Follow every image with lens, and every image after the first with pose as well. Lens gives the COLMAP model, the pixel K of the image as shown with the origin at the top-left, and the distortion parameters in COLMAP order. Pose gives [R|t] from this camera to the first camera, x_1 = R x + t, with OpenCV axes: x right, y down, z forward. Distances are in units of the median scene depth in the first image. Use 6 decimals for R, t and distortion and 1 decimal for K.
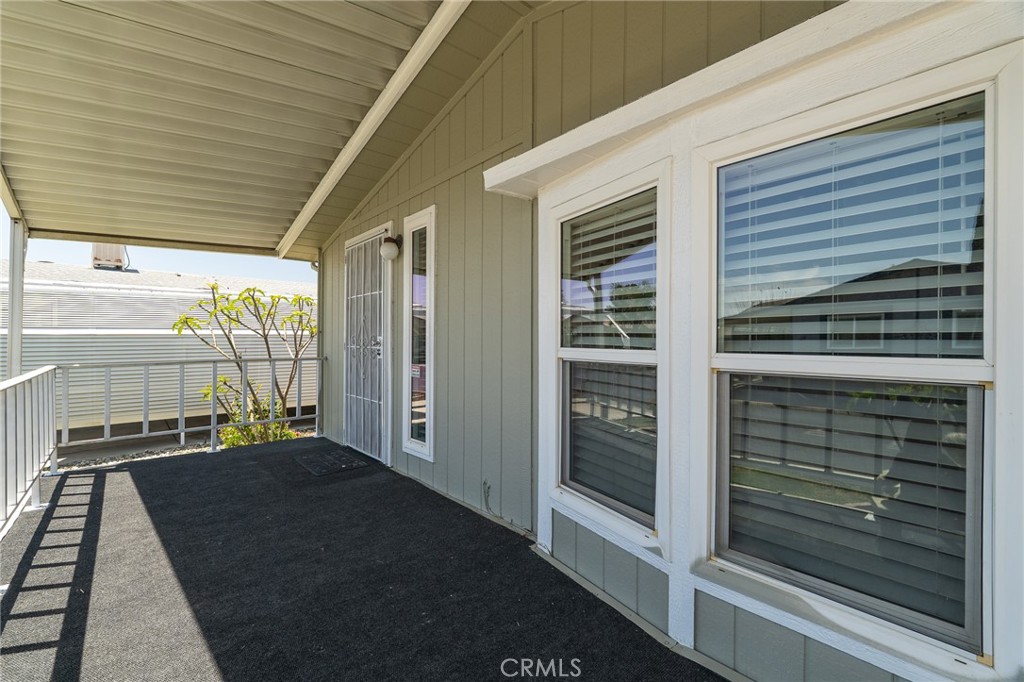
lens RADIAL K [[455.1, 0, 516.9], [0, 455.1, 343.6], [0, 0, 1]] dist [-0.001552, -0.000123]
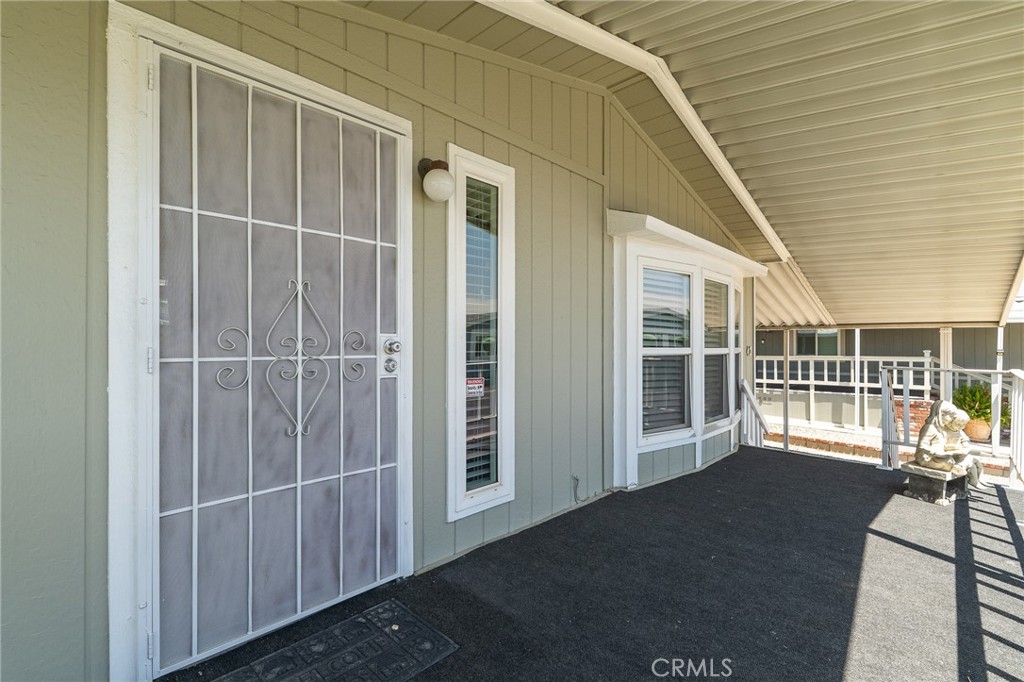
lens RADIAL K [[455.1, 0, 516.9], [0, 455.1, 343.6], [0, 0, 1]] dist [-0.001552, -0.000123]
pose [[-0.095051, -0.002118, 0.995470, -1.135672], [0.003568, 0.999991, 0.002469, -0.008609], [-0.995466, 0.003787, -0.095042, 1.262418]]
